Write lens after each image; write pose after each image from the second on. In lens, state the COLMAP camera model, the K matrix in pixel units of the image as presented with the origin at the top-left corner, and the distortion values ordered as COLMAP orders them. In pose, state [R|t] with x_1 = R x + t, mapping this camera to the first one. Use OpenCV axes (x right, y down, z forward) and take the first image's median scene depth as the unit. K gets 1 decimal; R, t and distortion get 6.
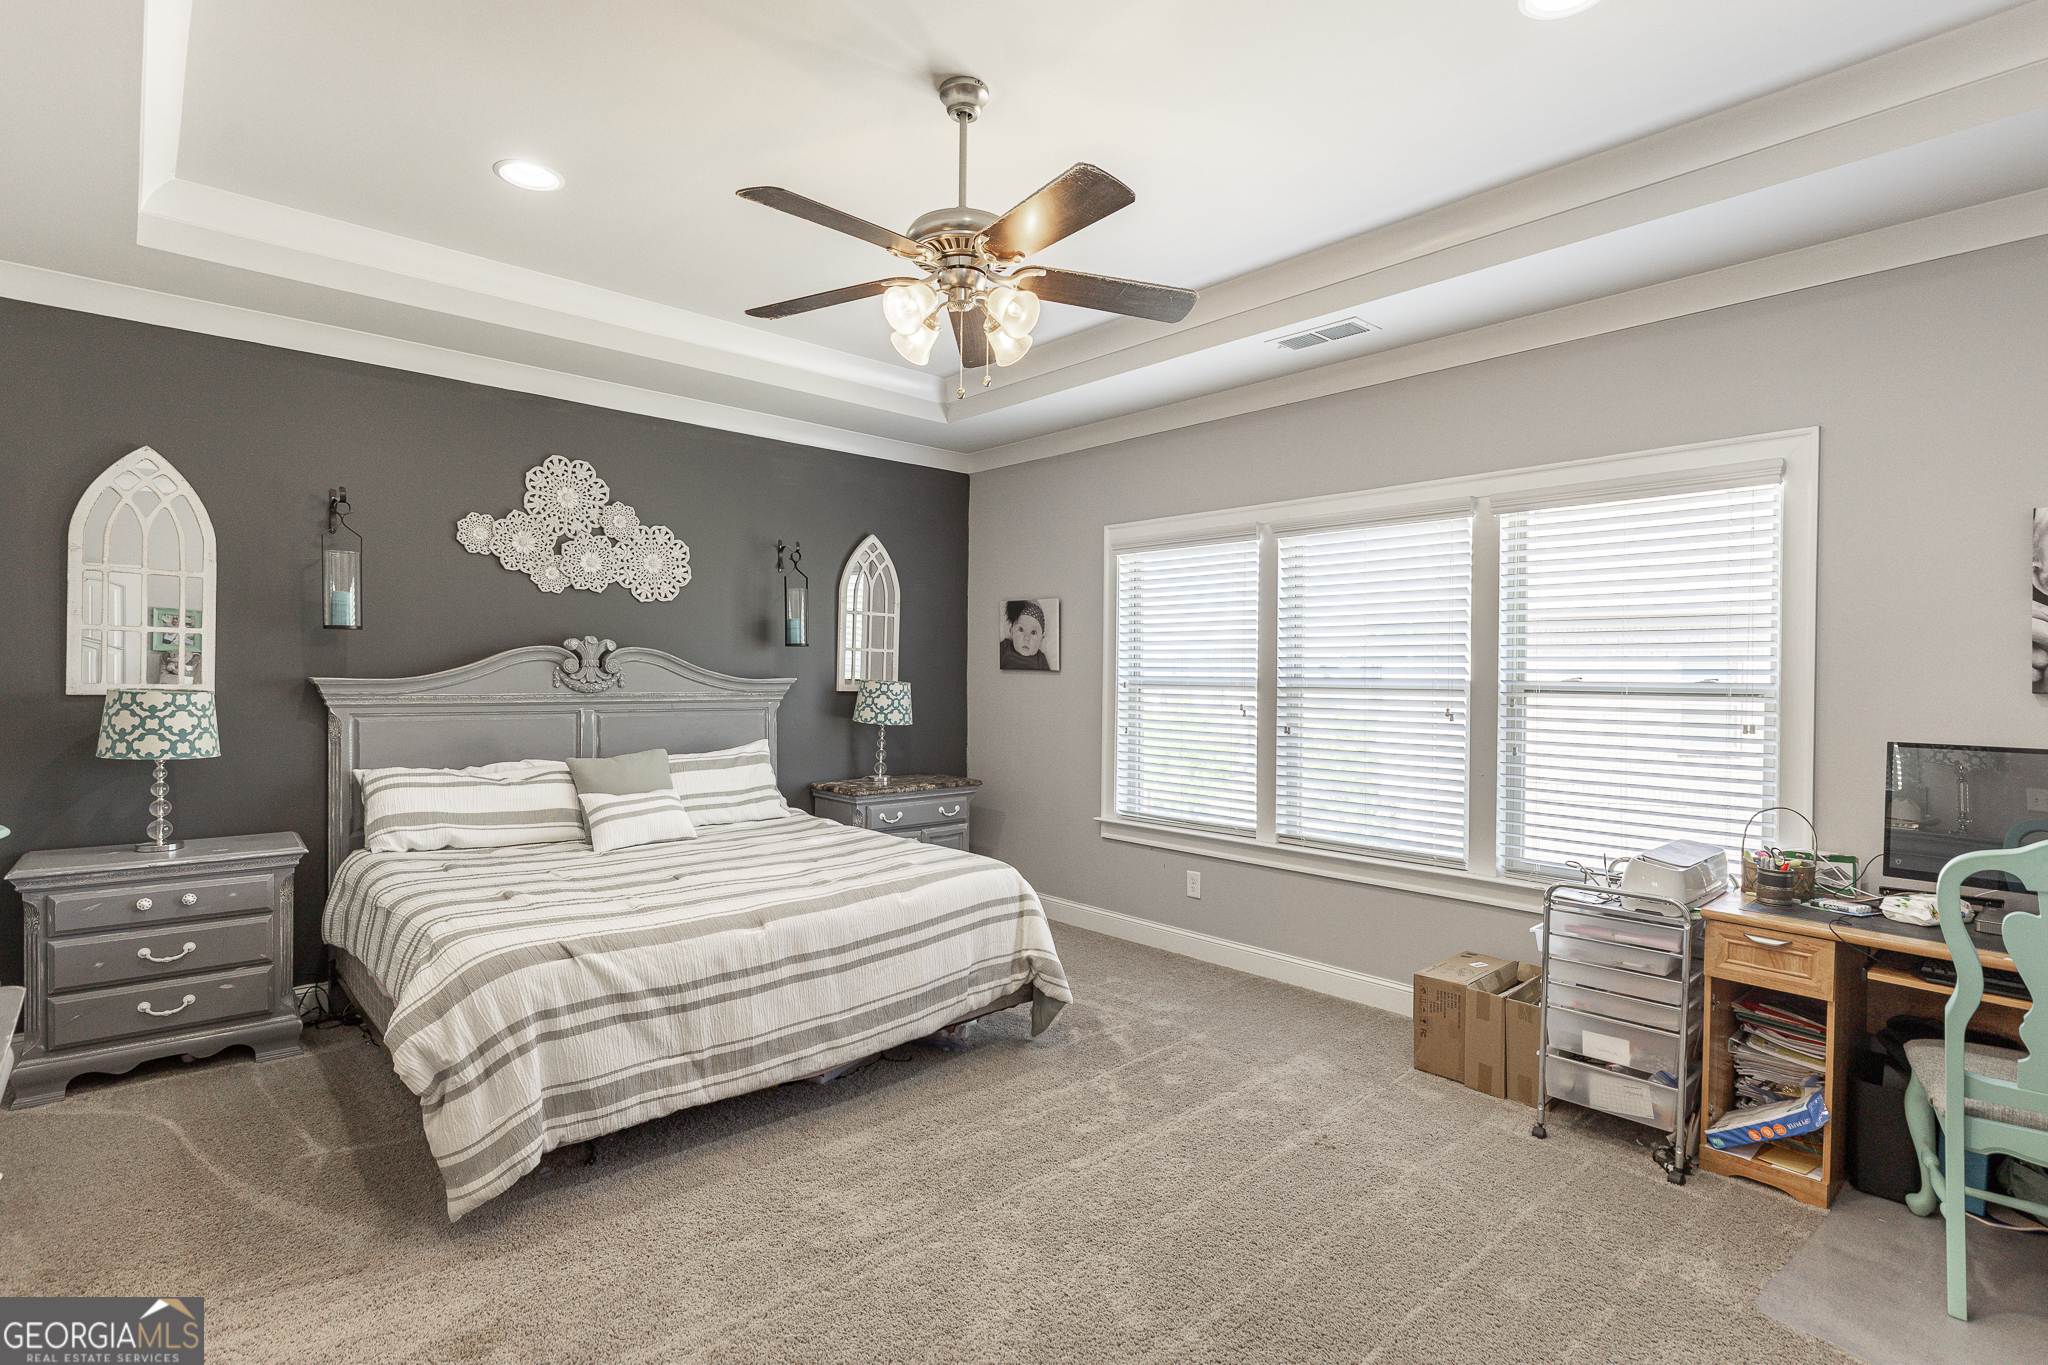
lens RADIAL K [[983.0, 0, 1043.2], [0, 983.0, 686.6], [0, 0, 1]] dist [-0.003053, -0.000972]
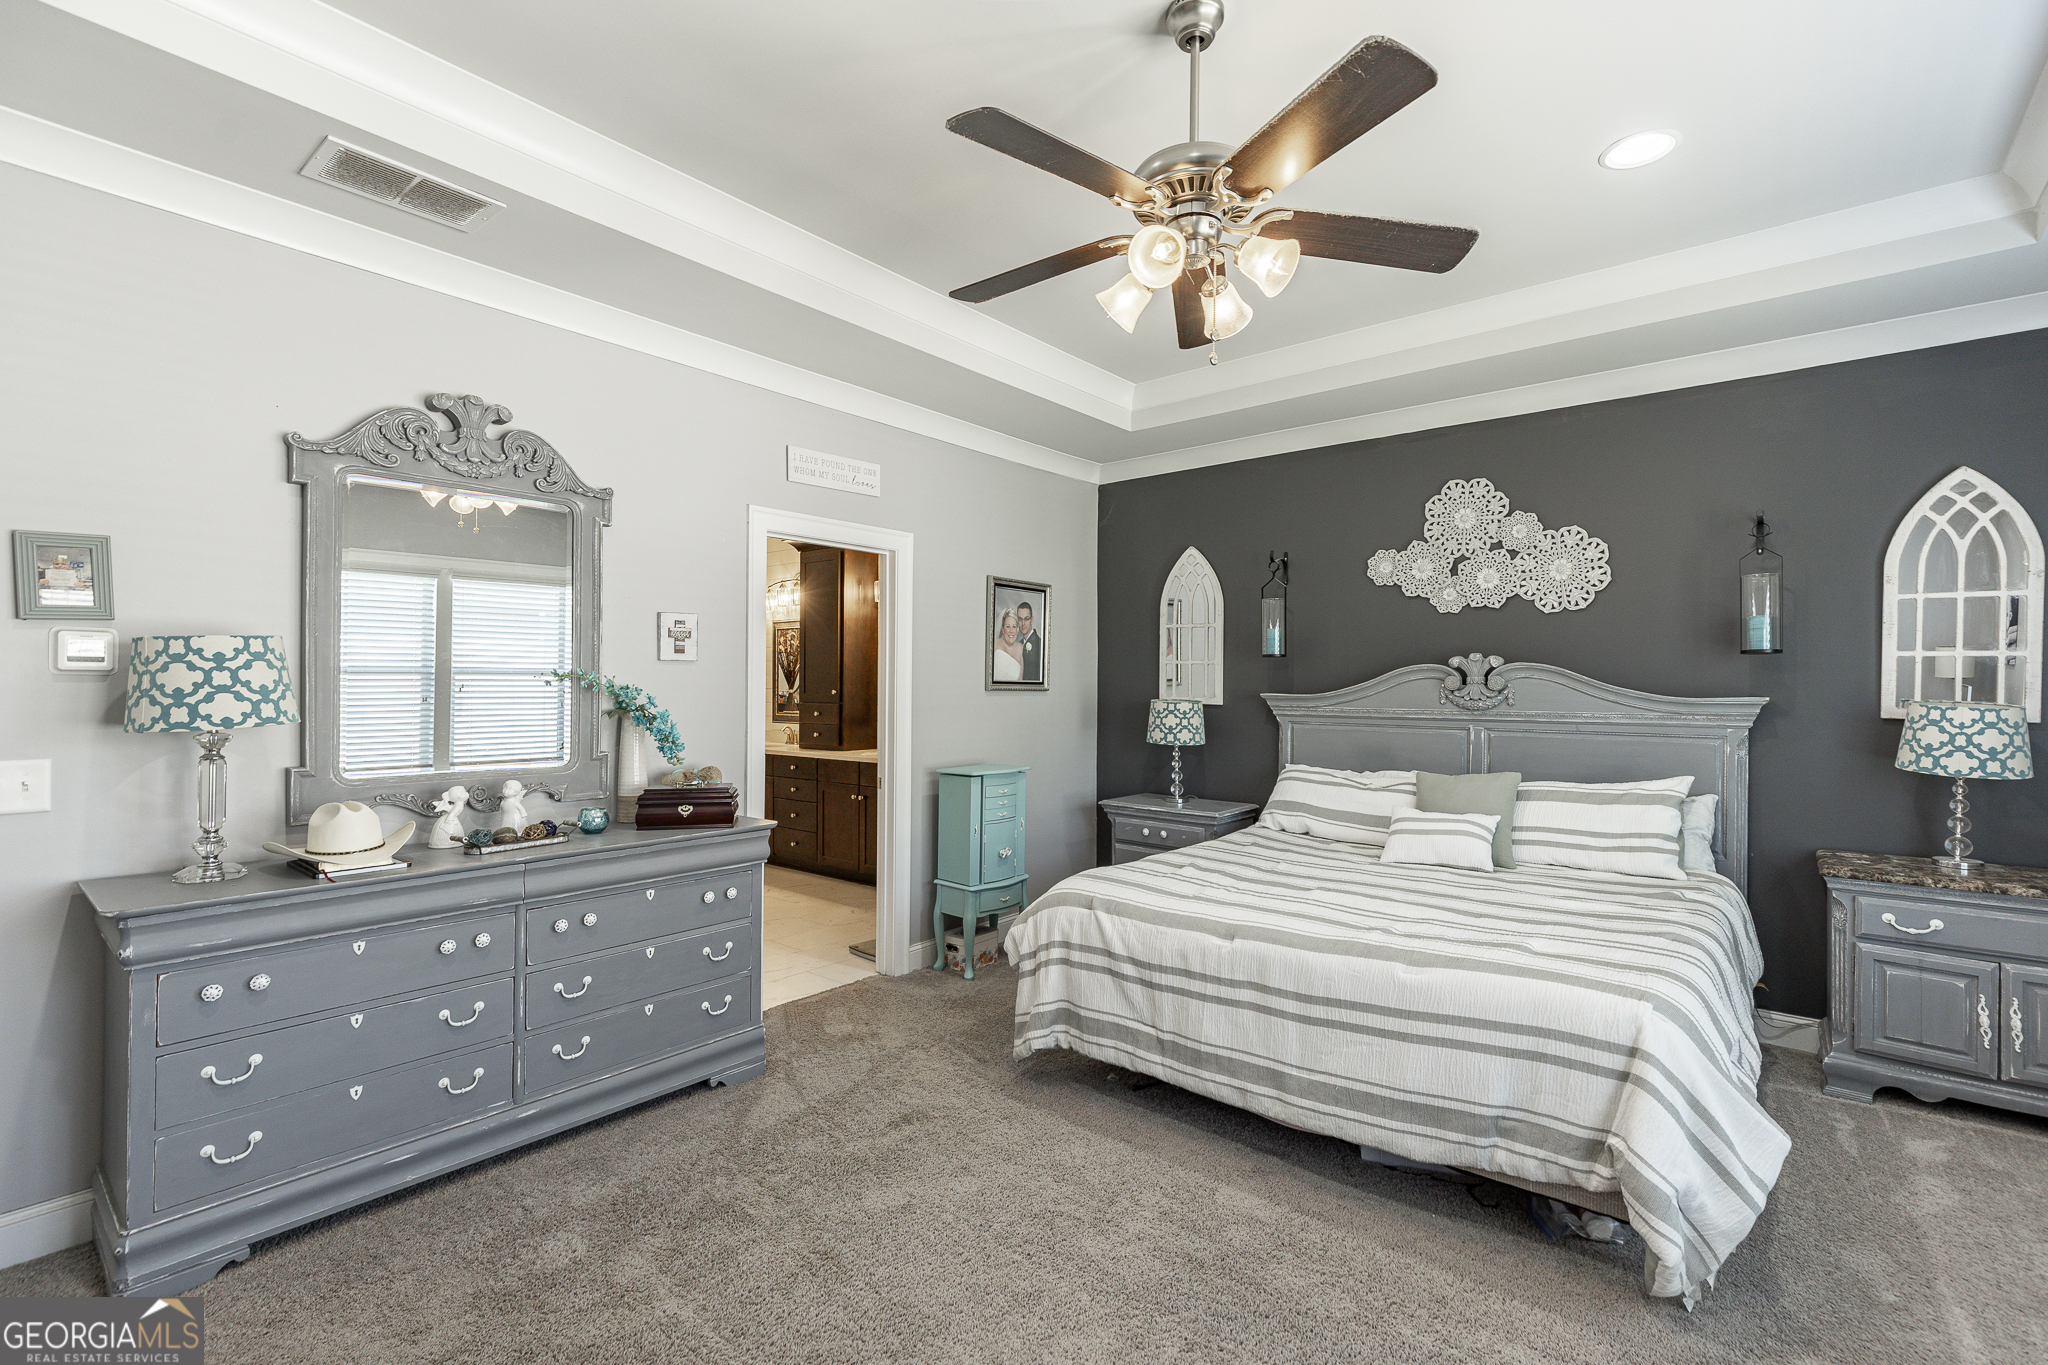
lens RADIAL K [[912.6, 0, 1038.3], [0, 912.6, 684.3], [0, 0, 1]] dist [0.002186, -0.000369]
pose [[0.134848, -0.007599, -0.990837, 0.404005], [-0.016093, 0.999822, -0.009858, -0.003479], [0.990736, 0.017274, 0.134701, 0.445221]]
